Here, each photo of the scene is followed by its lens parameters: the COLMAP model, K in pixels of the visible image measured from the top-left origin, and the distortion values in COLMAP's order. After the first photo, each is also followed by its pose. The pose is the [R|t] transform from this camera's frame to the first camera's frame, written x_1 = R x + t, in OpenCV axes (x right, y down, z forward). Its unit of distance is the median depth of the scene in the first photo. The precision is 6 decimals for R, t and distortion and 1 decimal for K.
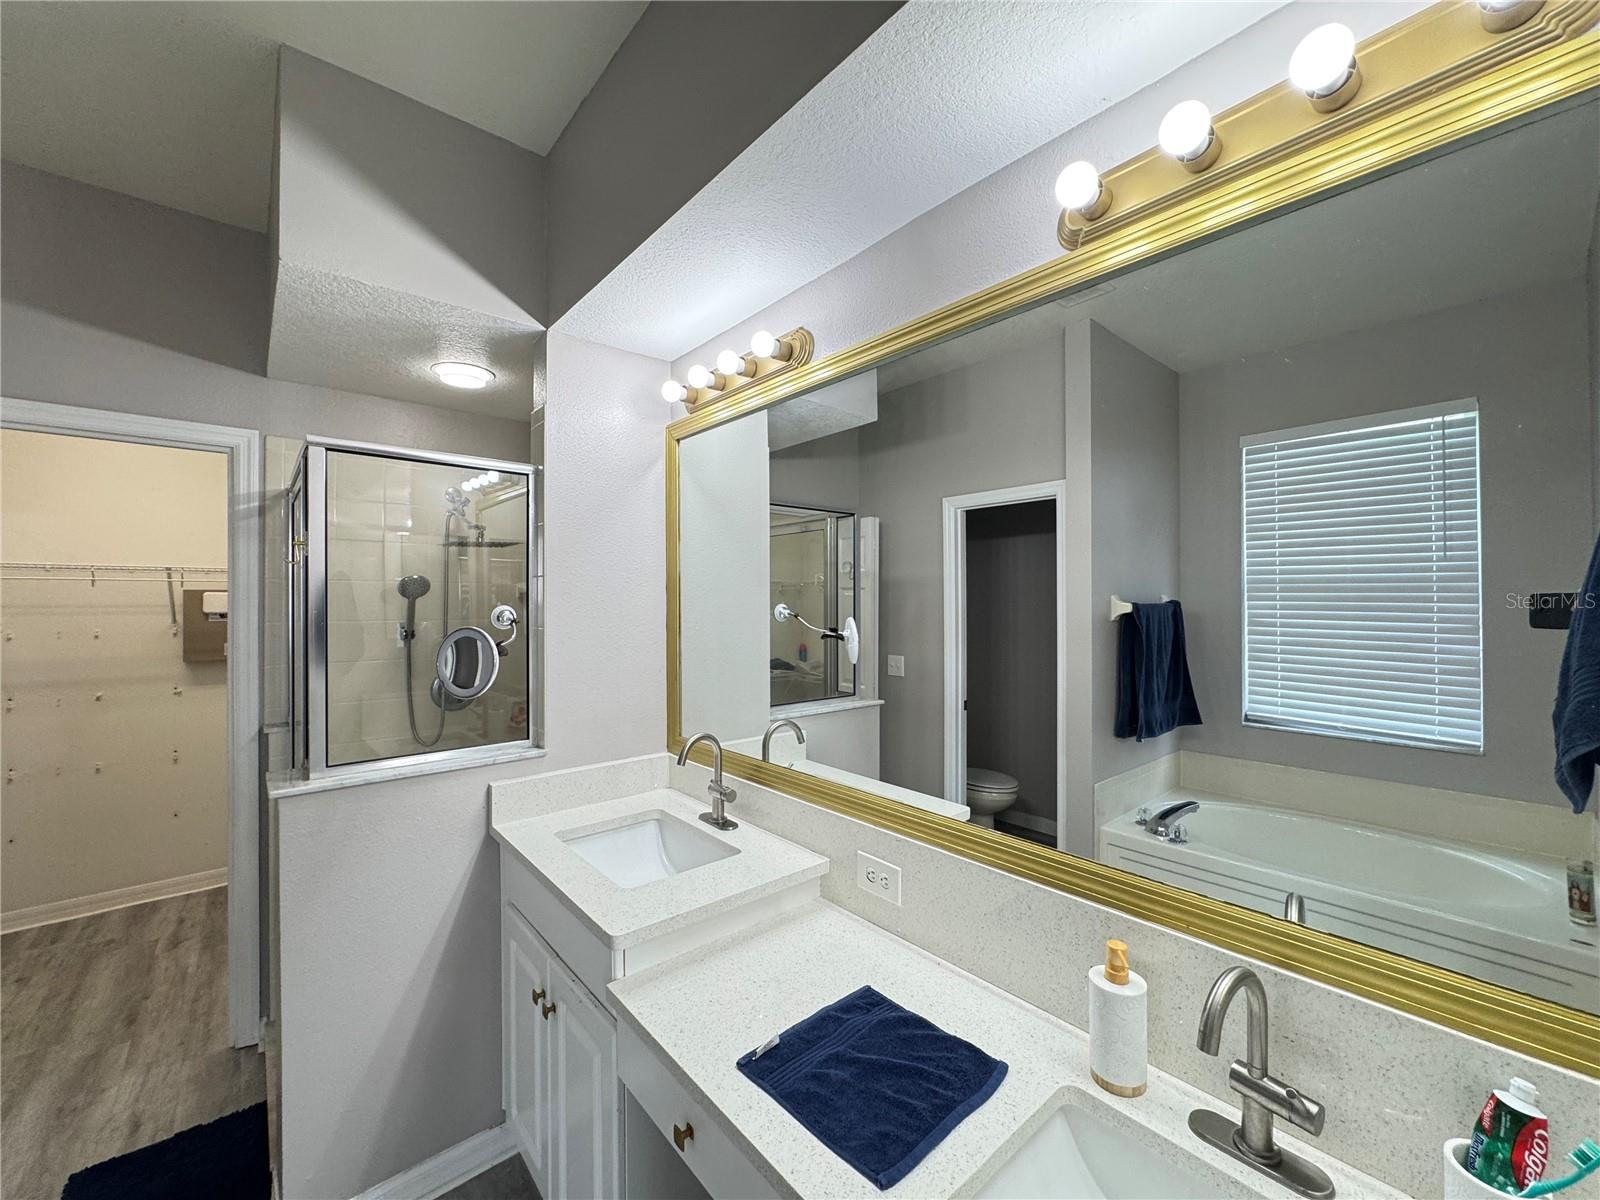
lens RADIAL K [[640.5, 0, 799.0], [0, 640.5, 599.4], [0, 0, 1]] dist [-0.003770, 0.000426]
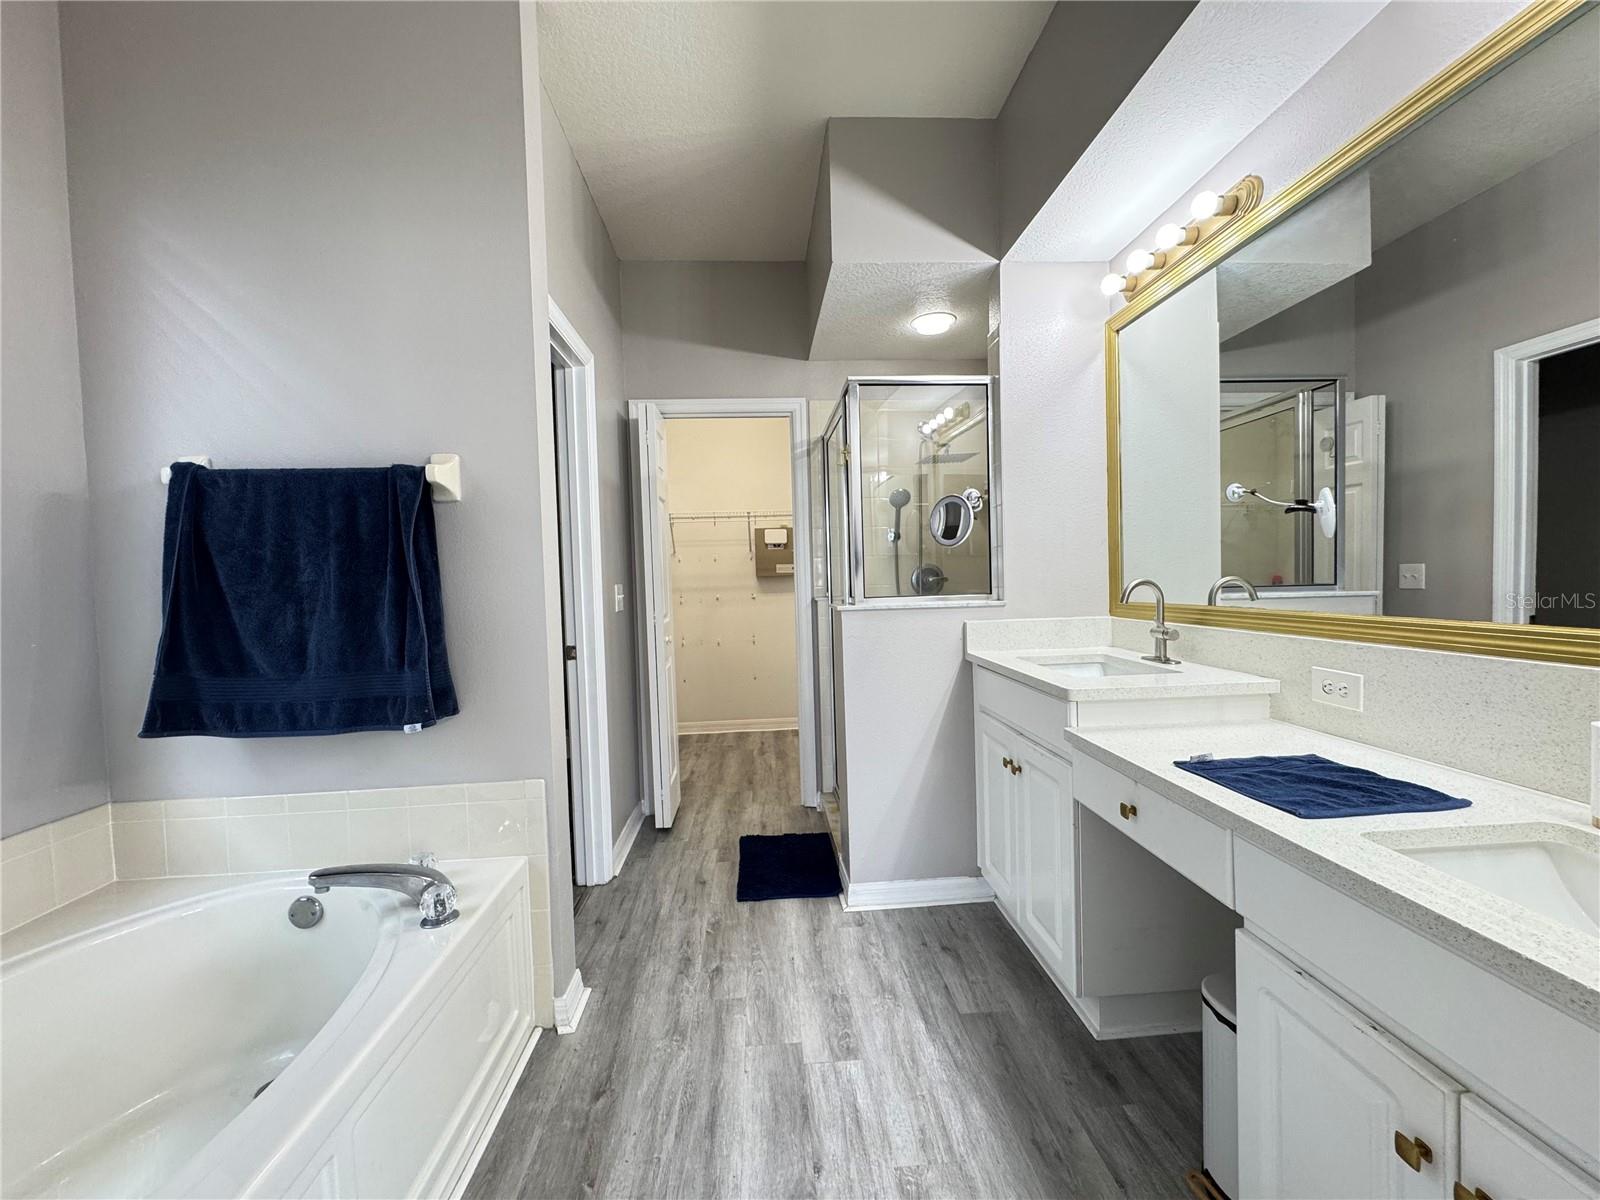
lens RADIAL K [[640.5, 0, 799.0], [0, 640.5, 599.4], [0, 0, 1]] dist [-0.003770, 0.000426]
pose [[0.797439, 0.000382, -0.603400, 0.035704], [0.028118, 0.998890, 0.037792, 0.148440], [0.602744, -0.047104, 0.796543, -0.214303]]
